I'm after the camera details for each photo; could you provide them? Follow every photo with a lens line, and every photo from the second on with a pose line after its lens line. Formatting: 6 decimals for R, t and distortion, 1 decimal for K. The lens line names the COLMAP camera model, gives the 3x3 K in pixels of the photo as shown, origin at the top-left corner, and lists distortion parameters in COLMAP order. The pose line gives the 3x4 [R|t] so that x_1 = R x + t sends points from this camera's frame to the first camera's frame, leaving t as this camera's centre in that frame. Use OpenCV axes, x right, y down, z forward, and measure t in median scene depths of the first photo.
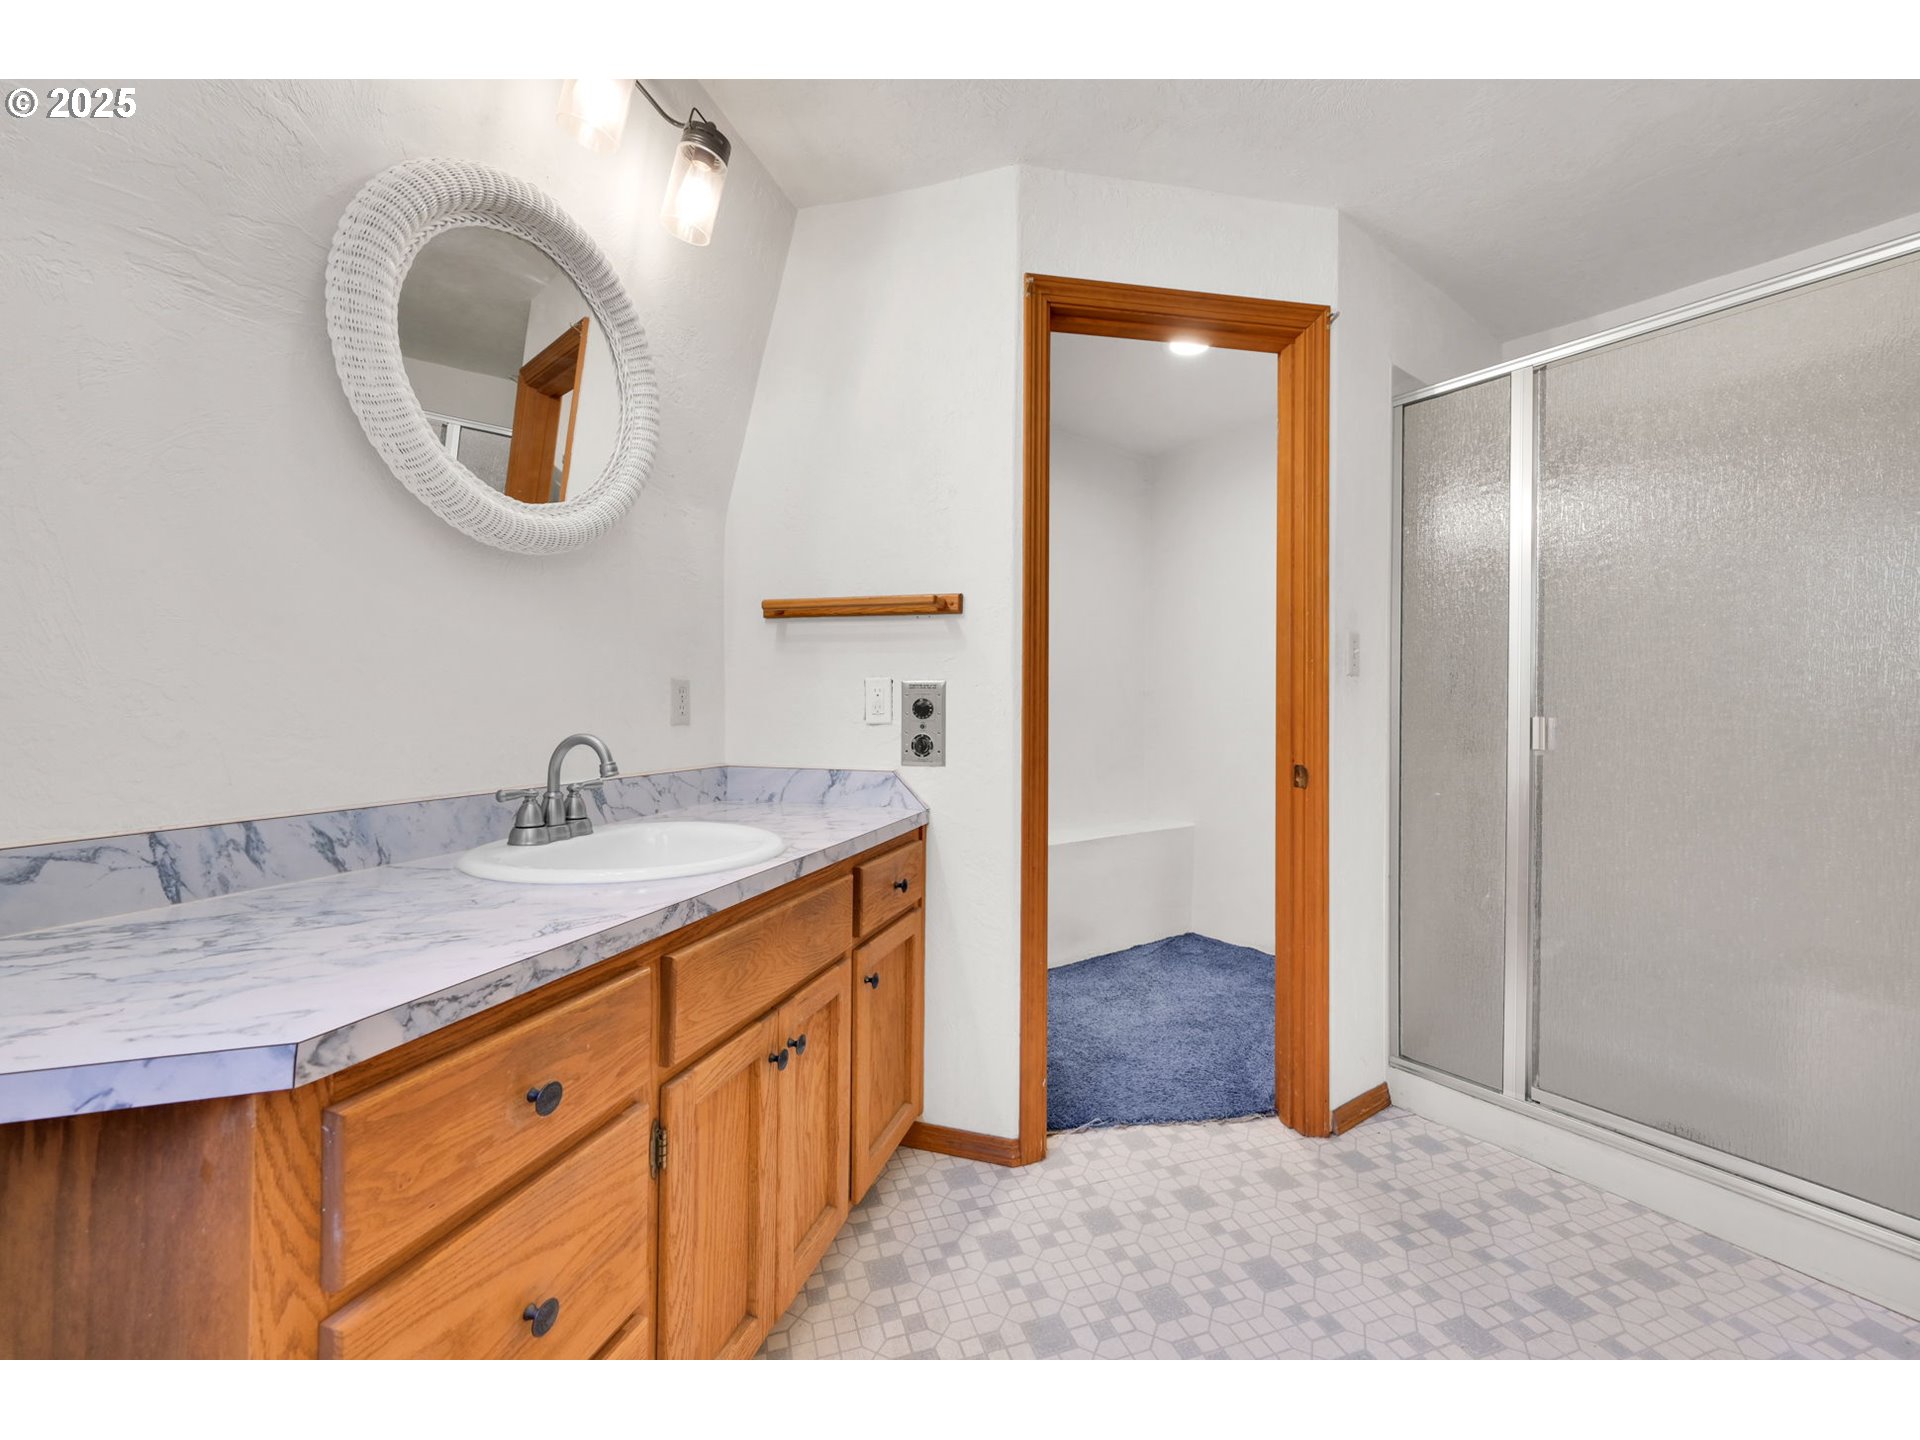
lens RADIAL K [[778.6, 0, 954.1], [0, 778.6, 696.7], [0, 0, 1]] dist [-0.000158, 0.000173]
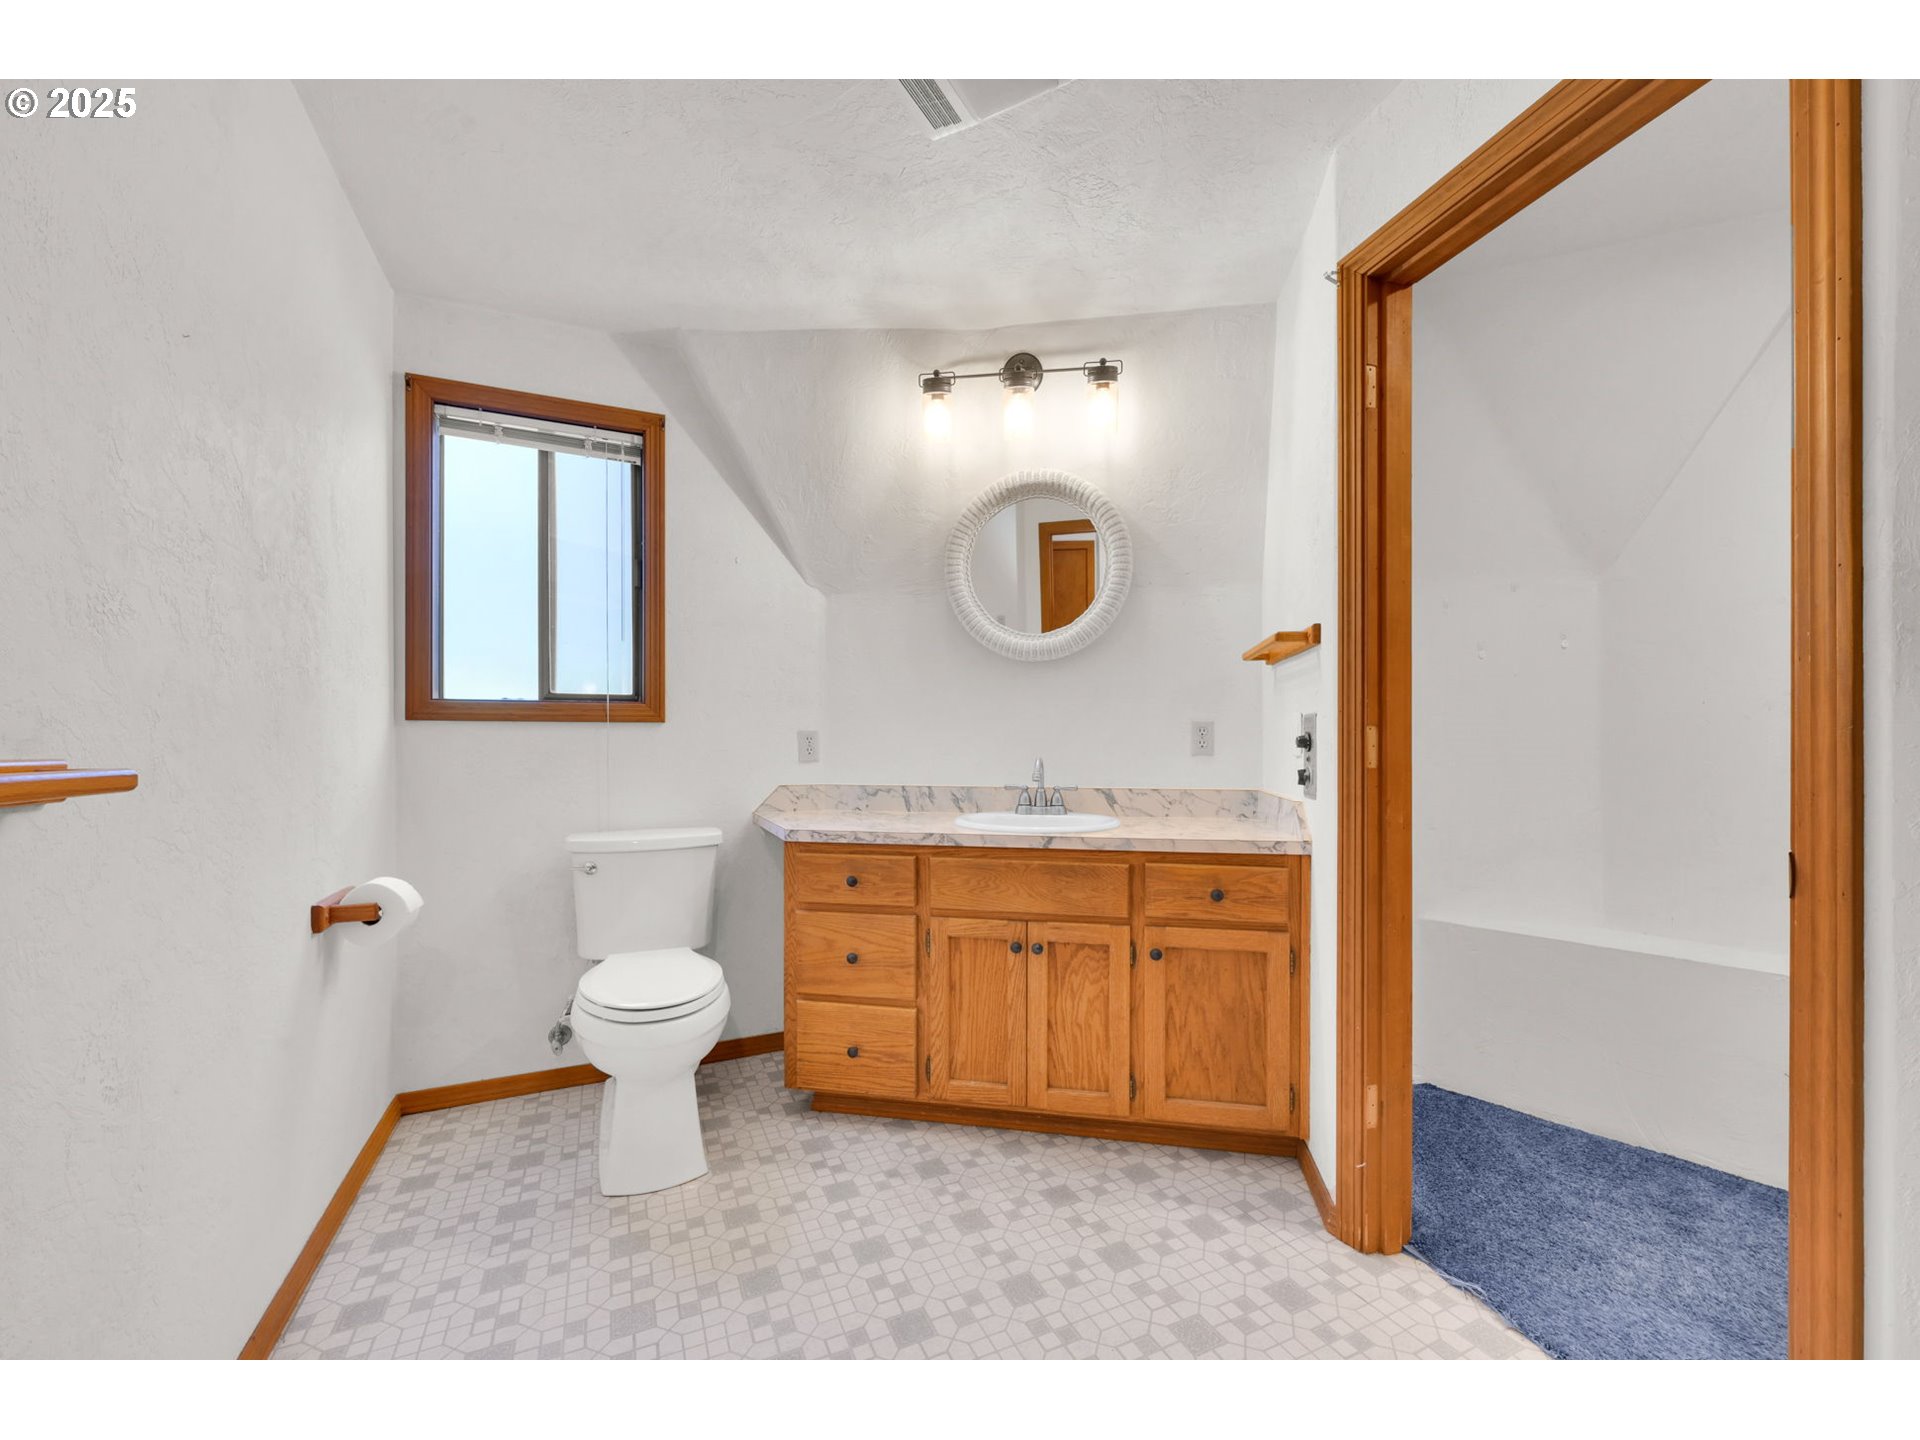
lens RADIAL K [[792.0, 0, 966.9], [0, 792.0, 729.6], [0, 0, 1]] dist [0.000949, 0.000122]
pose [[0.083604, -0.023242, -0.996228, 1.690839], [0.016950, 0.999617, -0.021898, 0.025290], [0.996355, -0.015055, 0.083966, 0.837986]]
